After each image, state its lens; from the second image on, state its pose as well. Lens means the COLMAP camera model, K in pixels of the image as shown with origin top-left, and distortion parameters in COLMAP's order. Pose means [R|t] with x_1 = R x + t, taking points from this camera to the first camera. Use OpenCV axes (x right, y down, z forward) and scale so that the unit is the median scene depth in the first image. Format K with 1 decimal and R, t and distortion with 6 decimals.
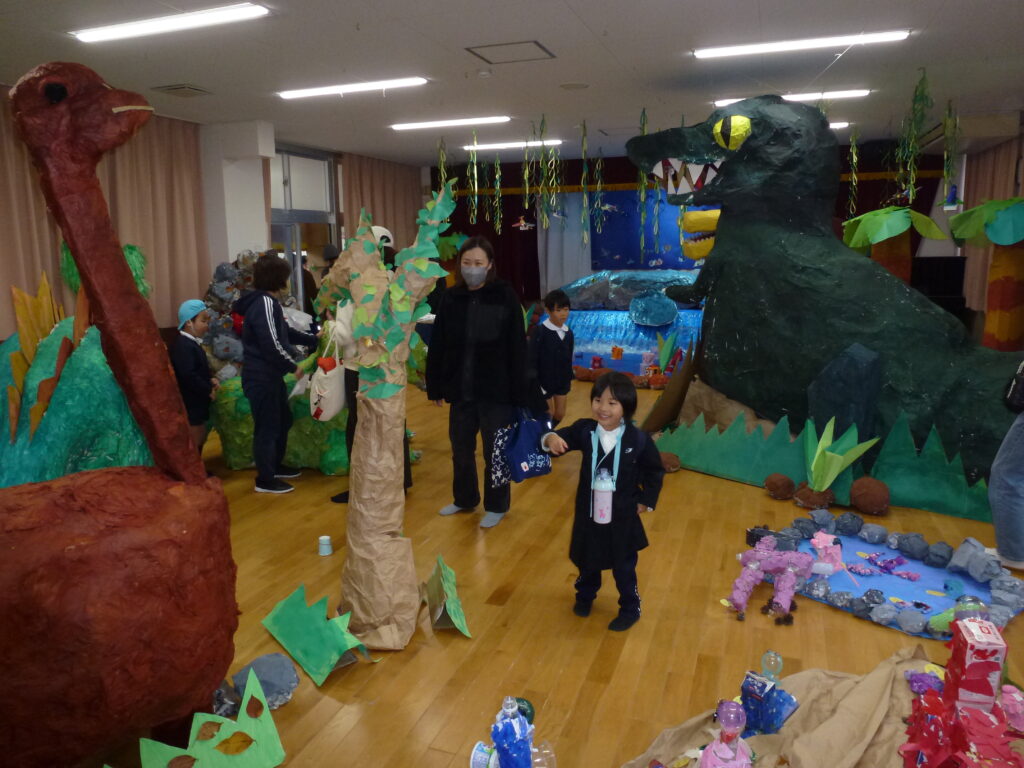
lens RADIAL K [[693.1, 0, 512.0], [0, 693.1, 384.0], [0, 0, 1]] dist [-0.107703, 0.042739]
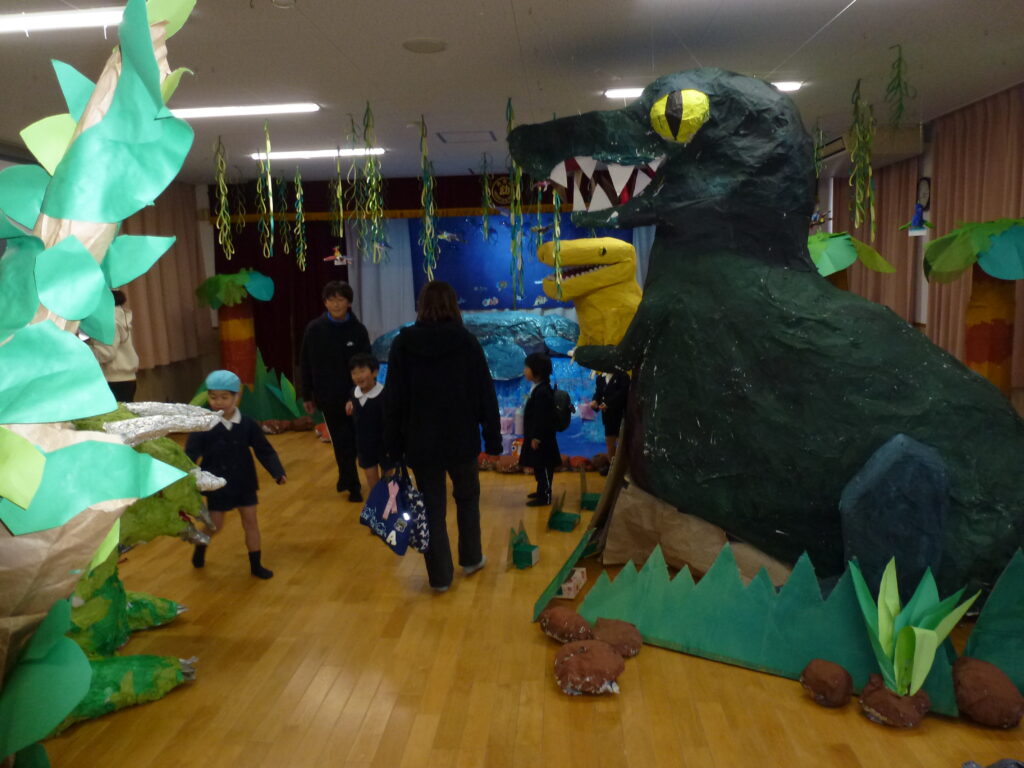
lens RADIAL K [[708.3, 0, 512.0], [0, 708.3, 384.0], [0, 0, 1]] dist [-0.045836, -0.000494]
pose [[0.961555, -0.043806, 0.271094, -0.035619], [0.057994, 0.997323, -0.044546, -0.108561], [-0.268417, 0.058556, 0.961521, 0.482392]]
